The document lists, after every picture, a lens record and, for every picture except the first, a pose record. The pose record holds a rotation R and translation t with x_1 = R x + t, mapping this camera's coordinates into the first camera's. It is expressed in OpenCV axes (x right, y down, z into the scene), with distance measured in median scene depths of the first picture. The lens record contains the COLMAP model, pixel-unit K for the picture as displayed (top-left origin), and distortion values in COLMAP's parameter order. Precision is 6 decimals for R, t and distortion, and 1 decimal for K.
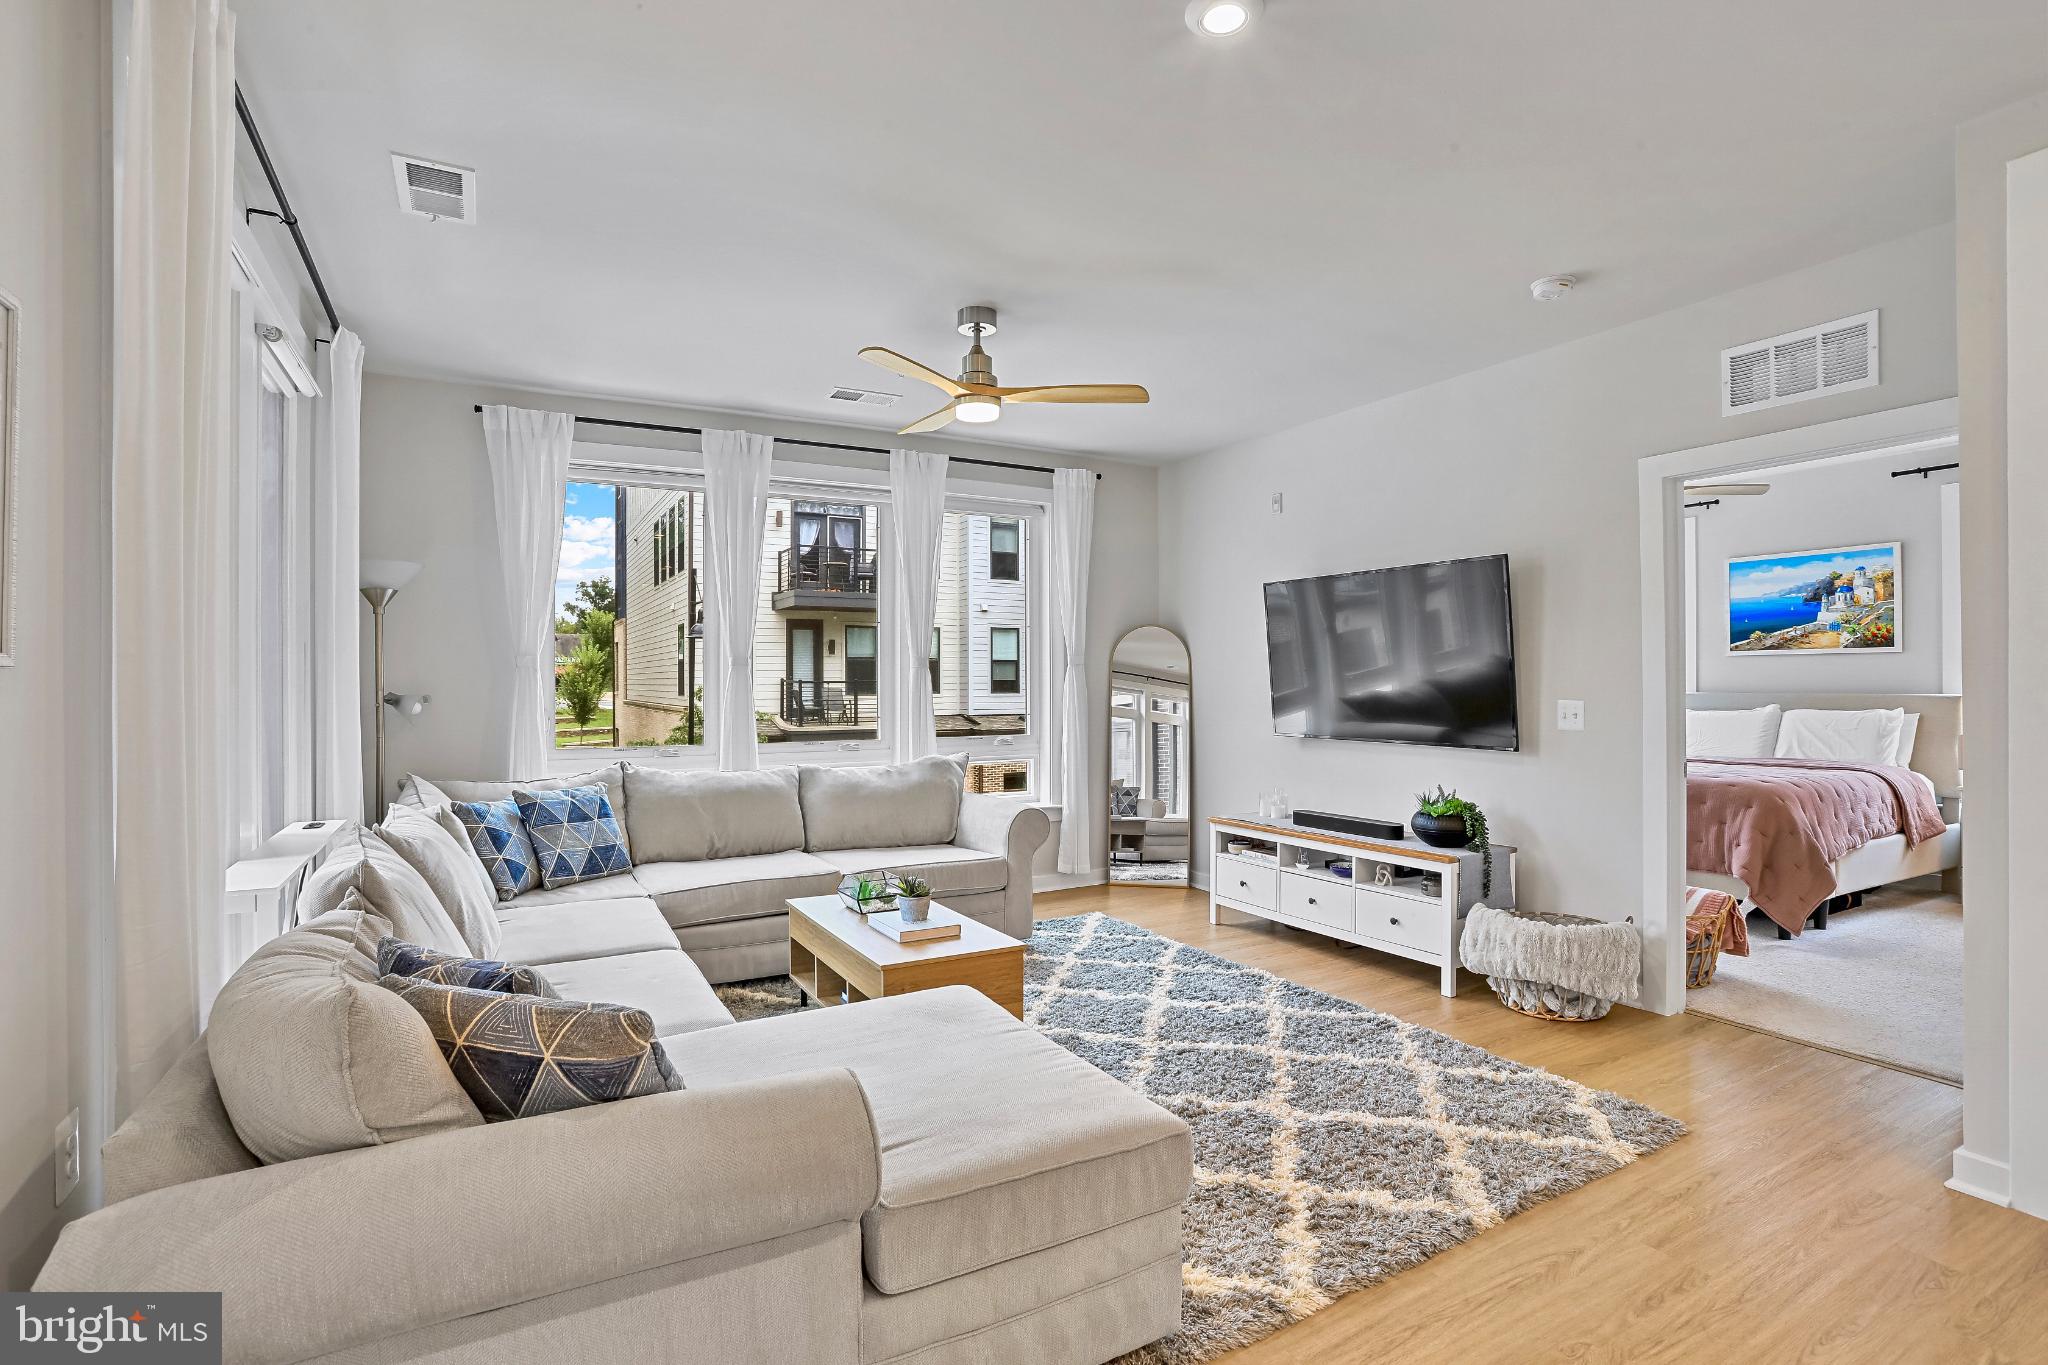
lens RADIAL K [[988.0, 0, 1029.7], [0, 988.0, 679.1], [0, 0, 1]] dist [-0.058524, 0.021435]
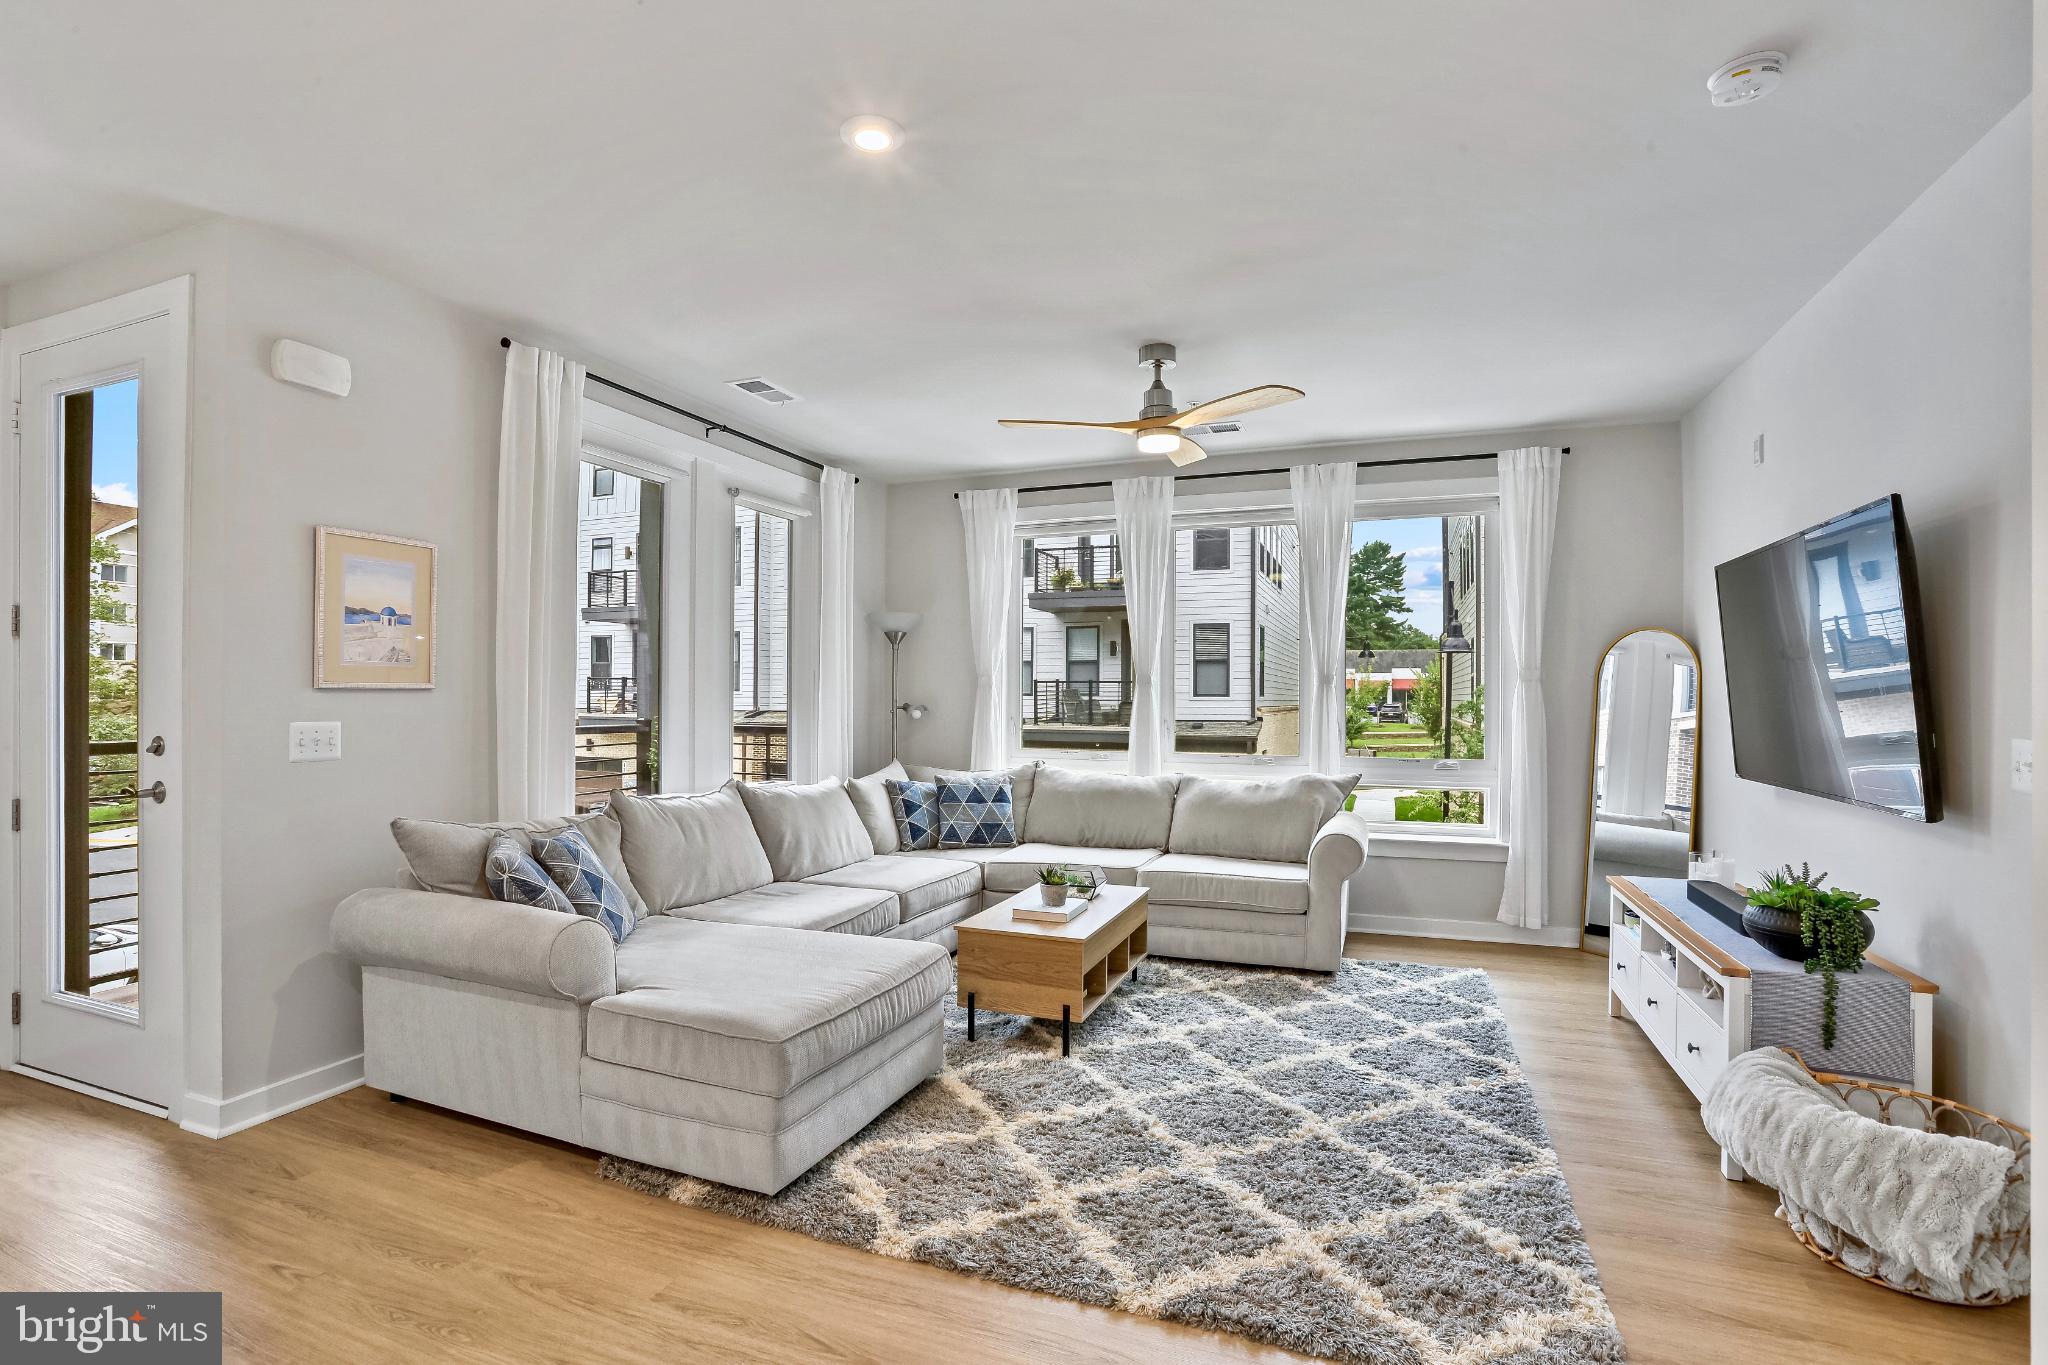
lens RADIAL K [[988.0, 0, 997.3], [0, 988.0, 700.5], [0, 0, 1]] dist [-0.058524, 0.021435]
pose [[0.617379, 0.008809, -0.786617, 0.566473], [-0.005065, 0.999961, 0.007223, -0.001836], [0.786650, -0.000476, 0.617400, 0.178785]]
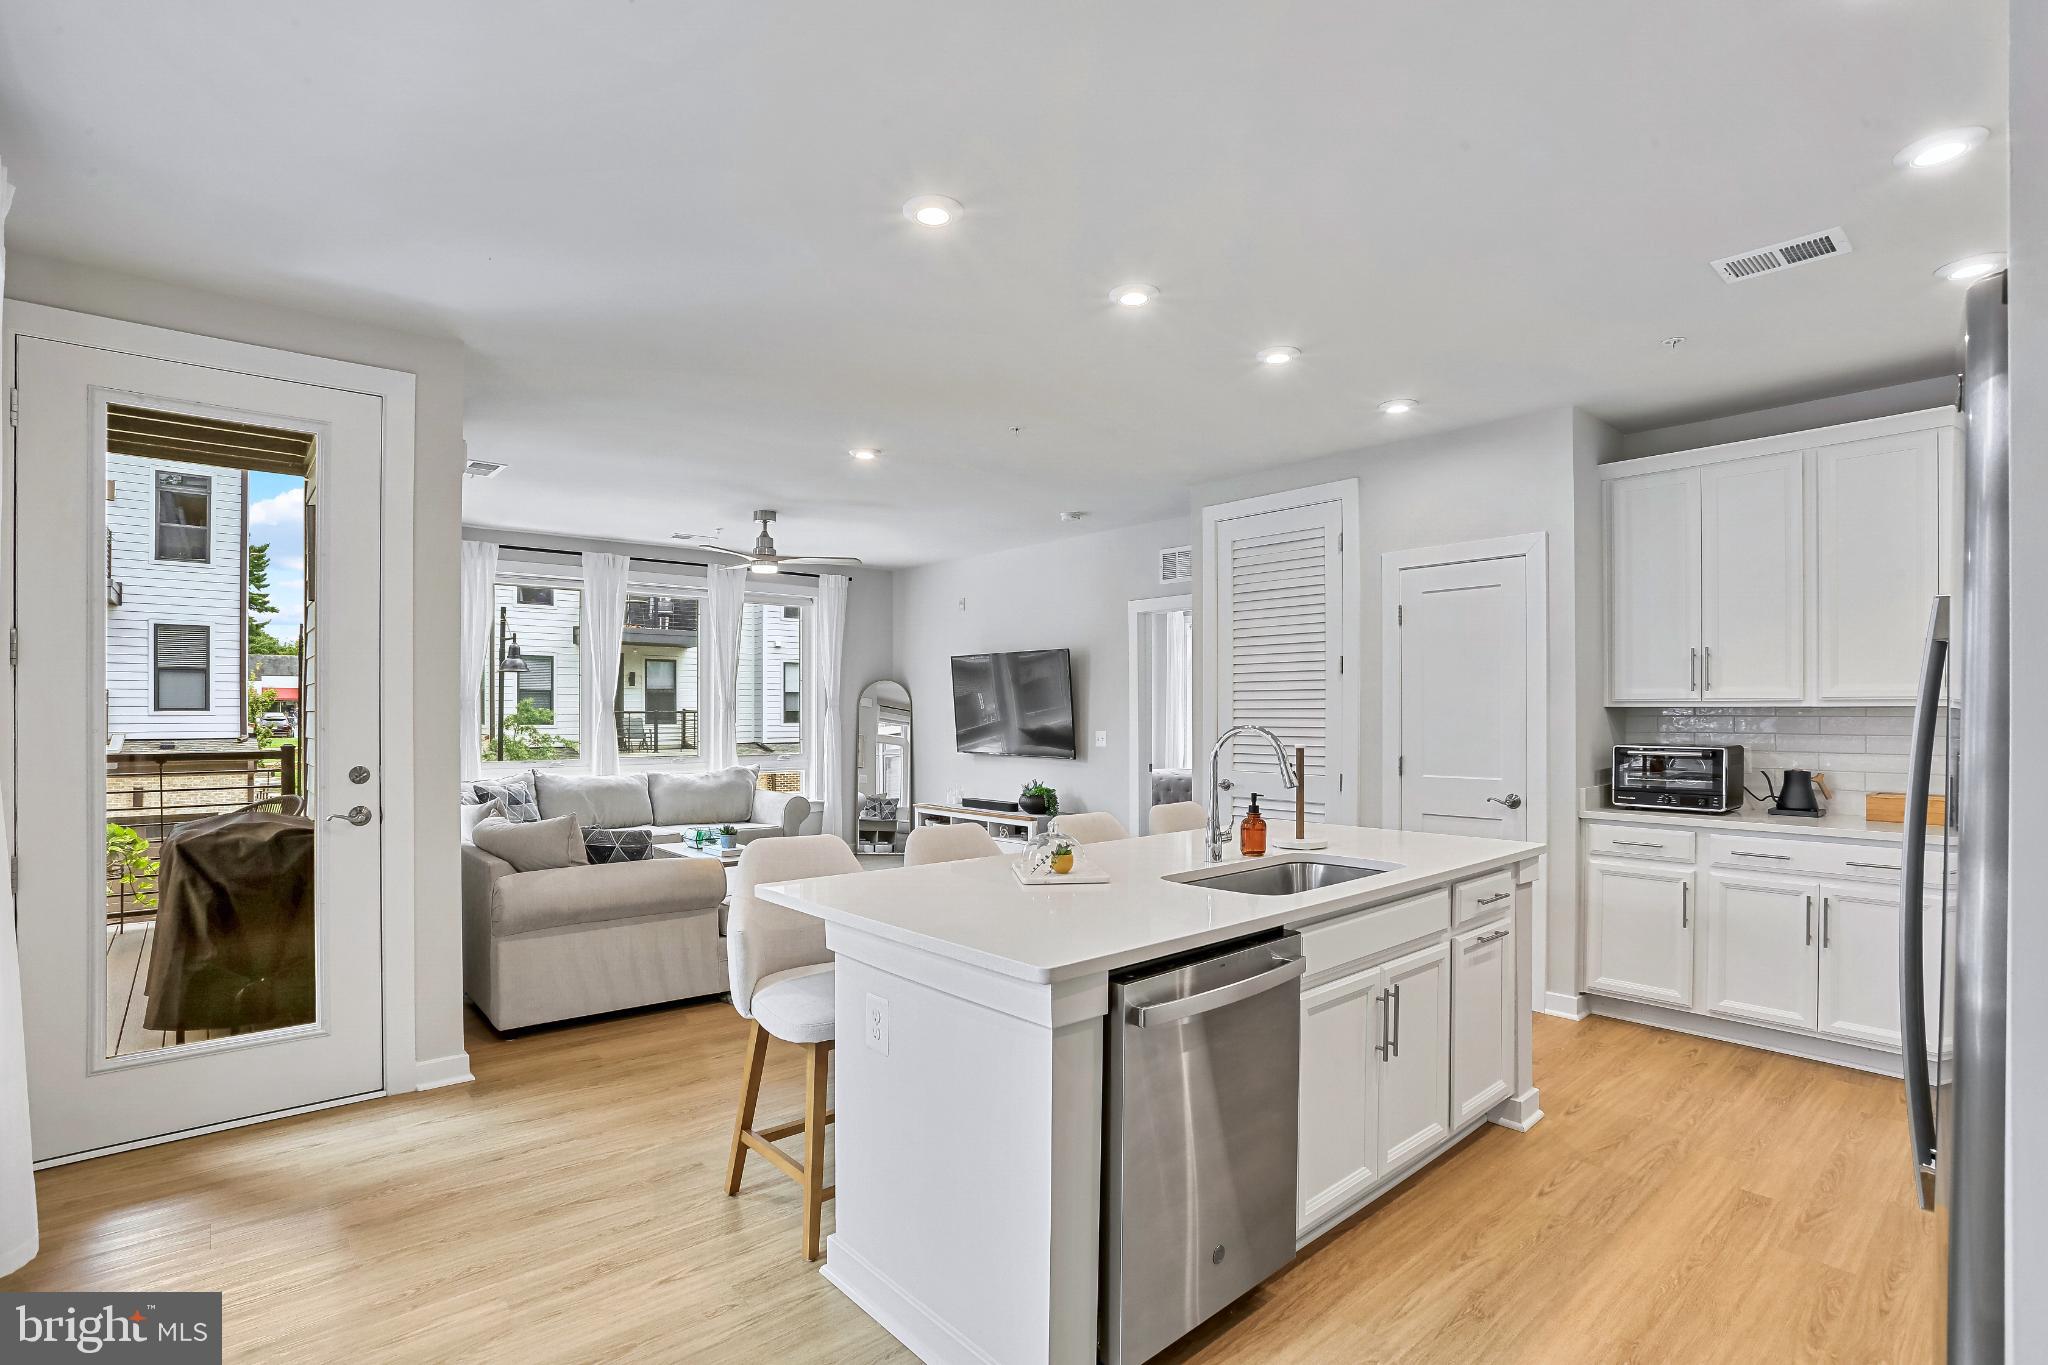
lens RADIAL K [[988.0, 0, 1011.5], [0, 988.0, 709.6], [0, 0, 1]] dist [-0.058524, 0.021435]
pose [[0.982913, 0.004310, 0.184019, 0.050270], [-0.004626, 0.999988, 0.001287, -0.017261], [-0.184012, -0.002116, 0.982922, -0.702541]]
